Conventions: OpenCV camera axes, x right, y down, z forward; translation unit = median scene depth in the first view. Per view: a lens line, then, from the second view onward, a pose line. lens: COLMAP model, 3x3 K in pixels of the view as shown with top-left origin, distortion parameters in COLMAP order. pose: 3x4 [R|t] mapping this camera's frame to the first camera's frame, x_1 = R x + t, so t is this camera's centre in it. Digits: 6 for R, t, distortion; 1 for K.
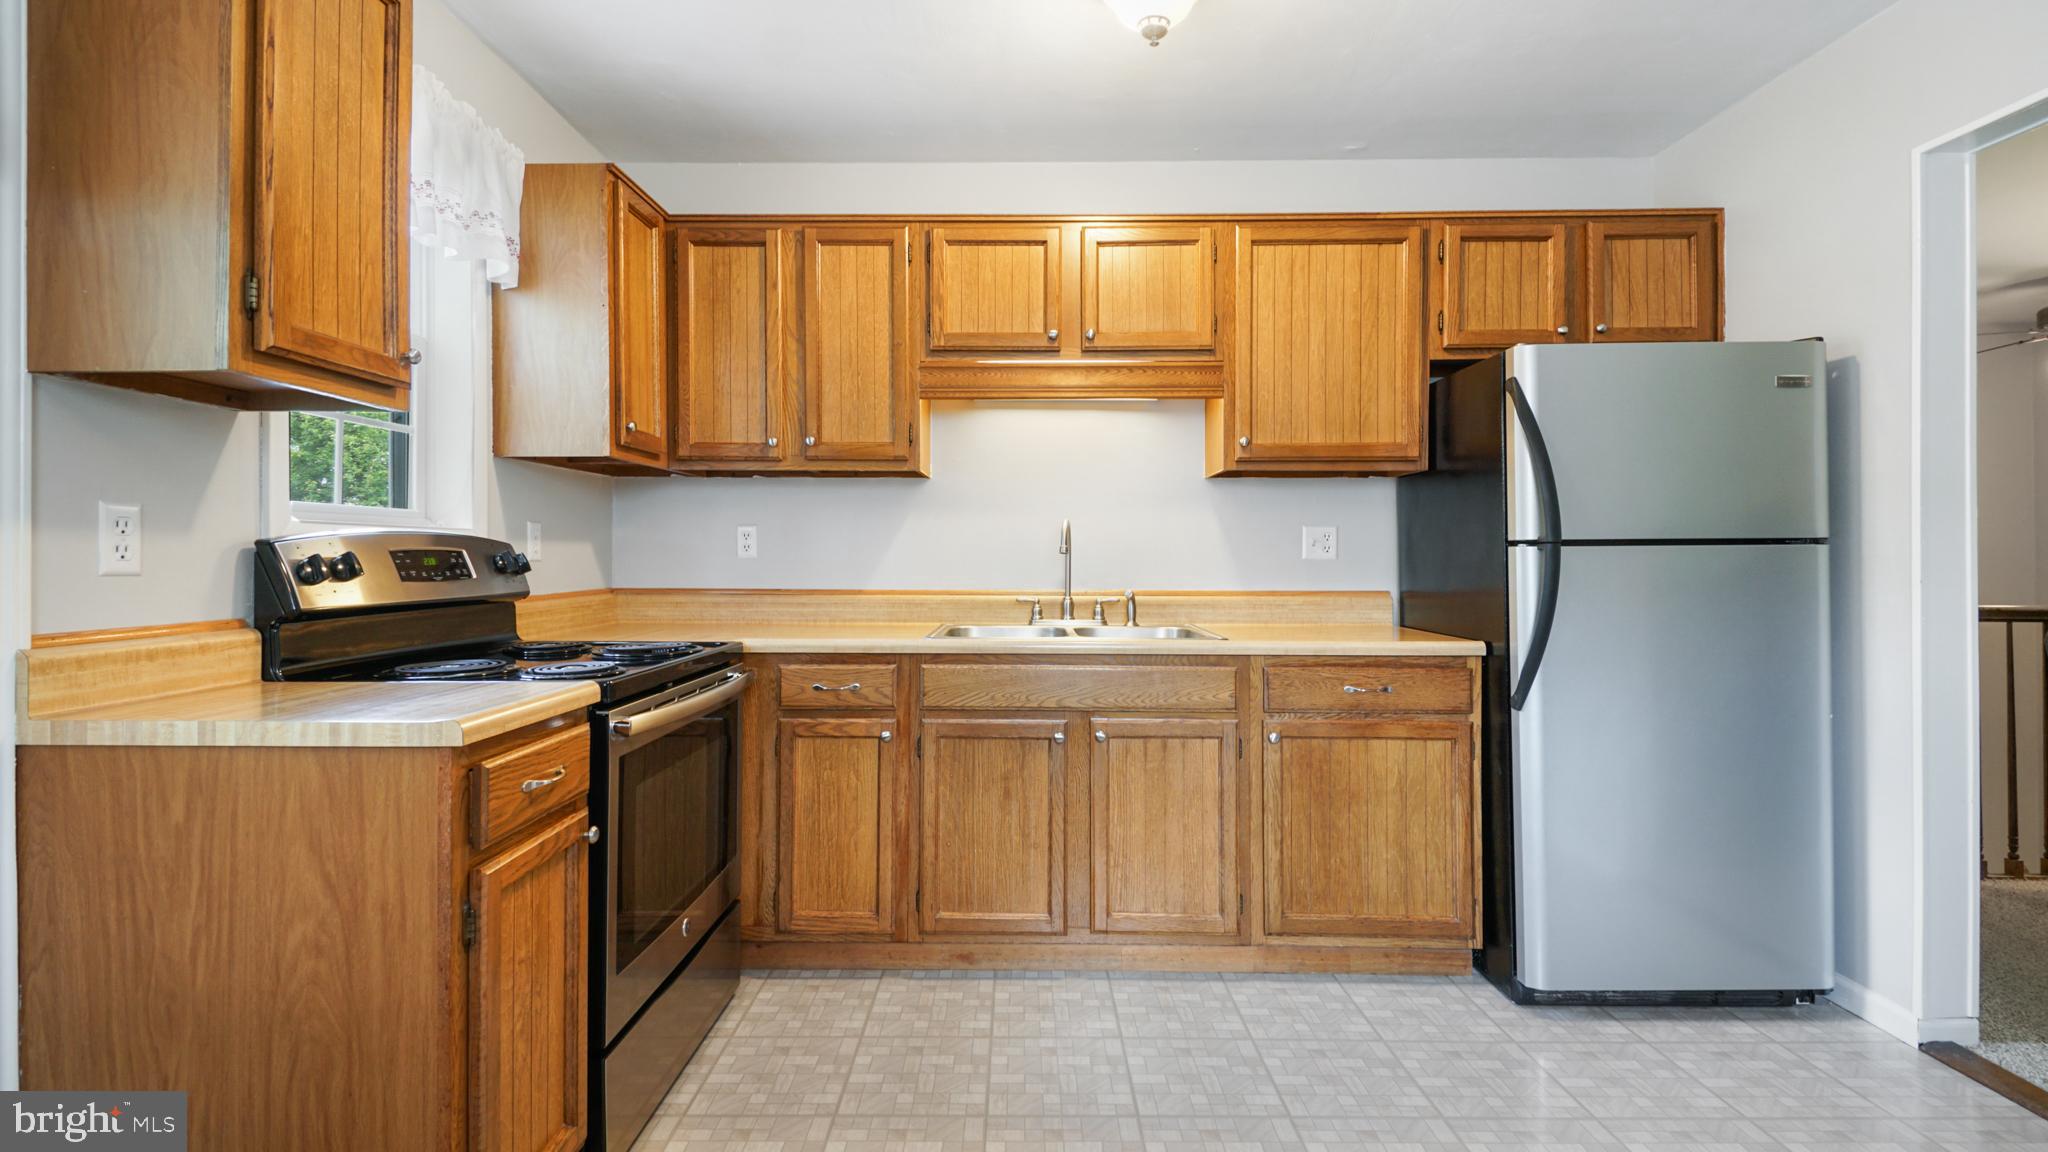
lens RADIAL K [[912.5, 0, 1026.7], [0, 912.5, 559.7], [0, 0, 1]] dist [0.001449, -0.000174]
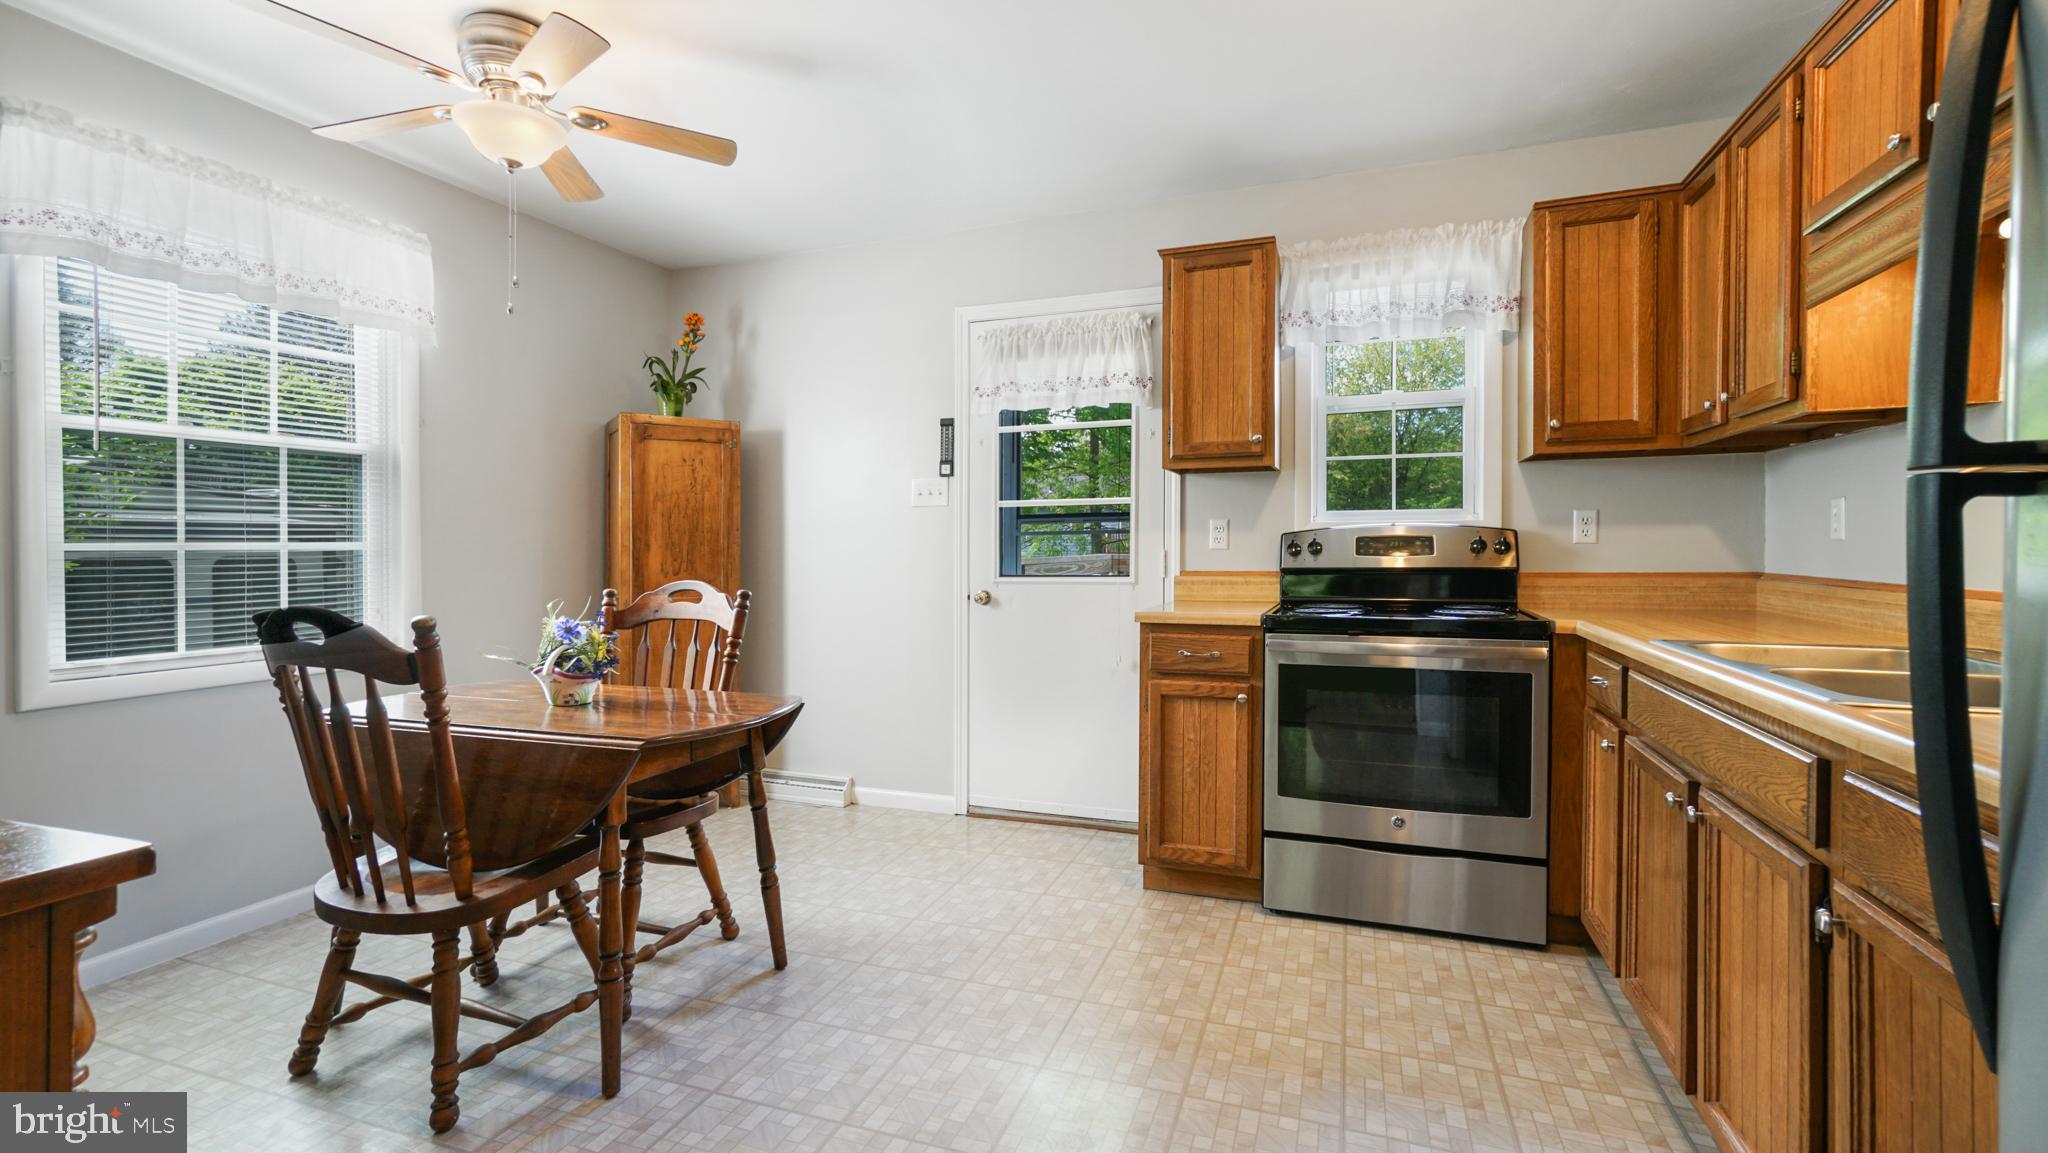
lens RADIAL K [[912.5, 0, 1026.7], [0, 912.5, 560.2], [0, 0, 1]] dist [0.001449, -0.000174]
pose [[-0.342300, 0.015406, -0.939465, 0.838733], [0.001207, 0.999872, 0.015957, 0.002869], [0.939590, 0.004328, -0.342274, 0.763921]]
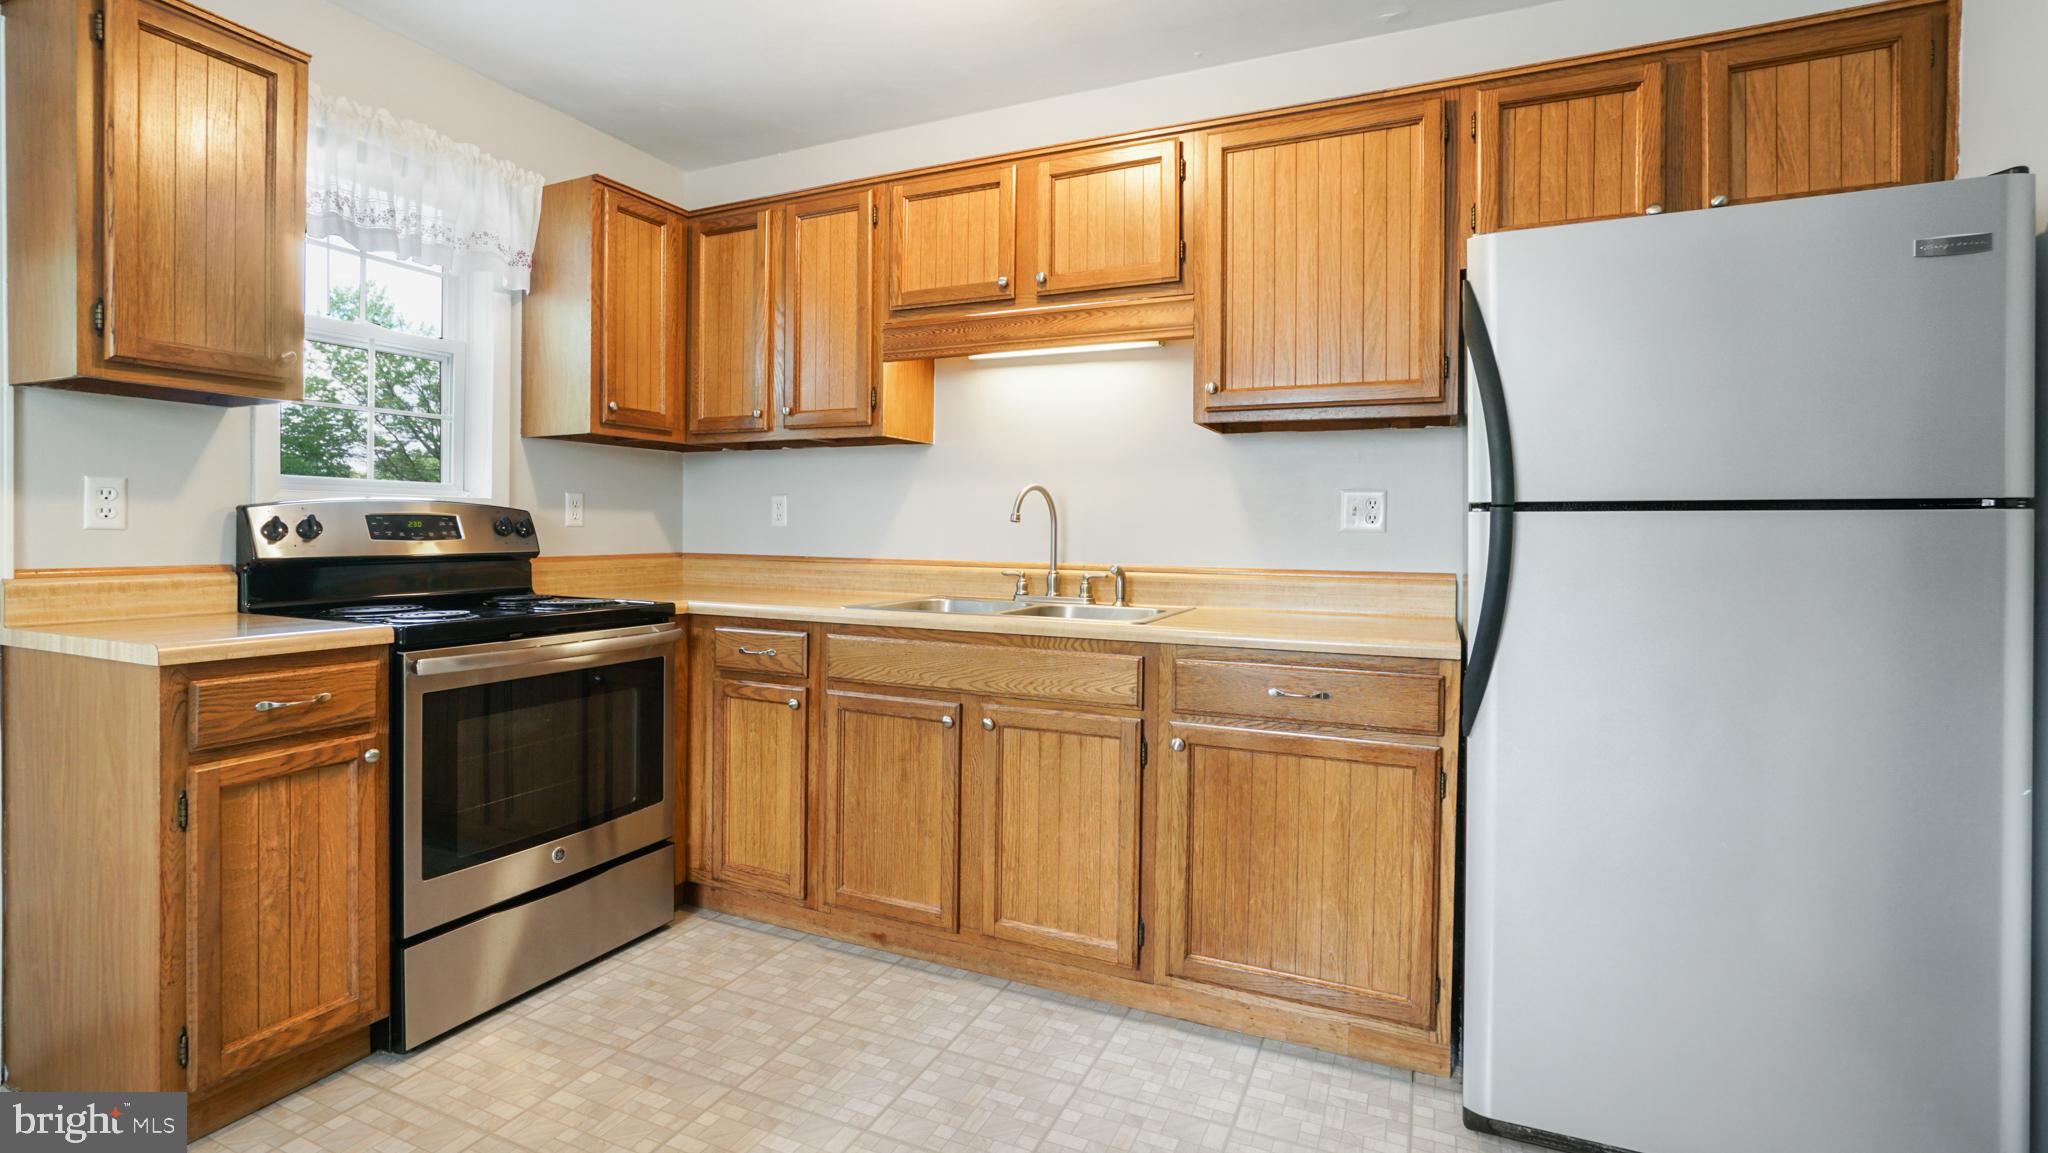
lens RADIAL K [[931.1, 0, 1027.5], [0, 931.1, 546.3], [0, 0, 1]] dist [-0.068665, 0.033107]
pose [[0.916042, 0.013771, -0.400846, 0.474169], [-0.009953, 0.999883, 0.011606, 0.007369], [0.400959, -0.006642, 0.916072, 0.175434]]
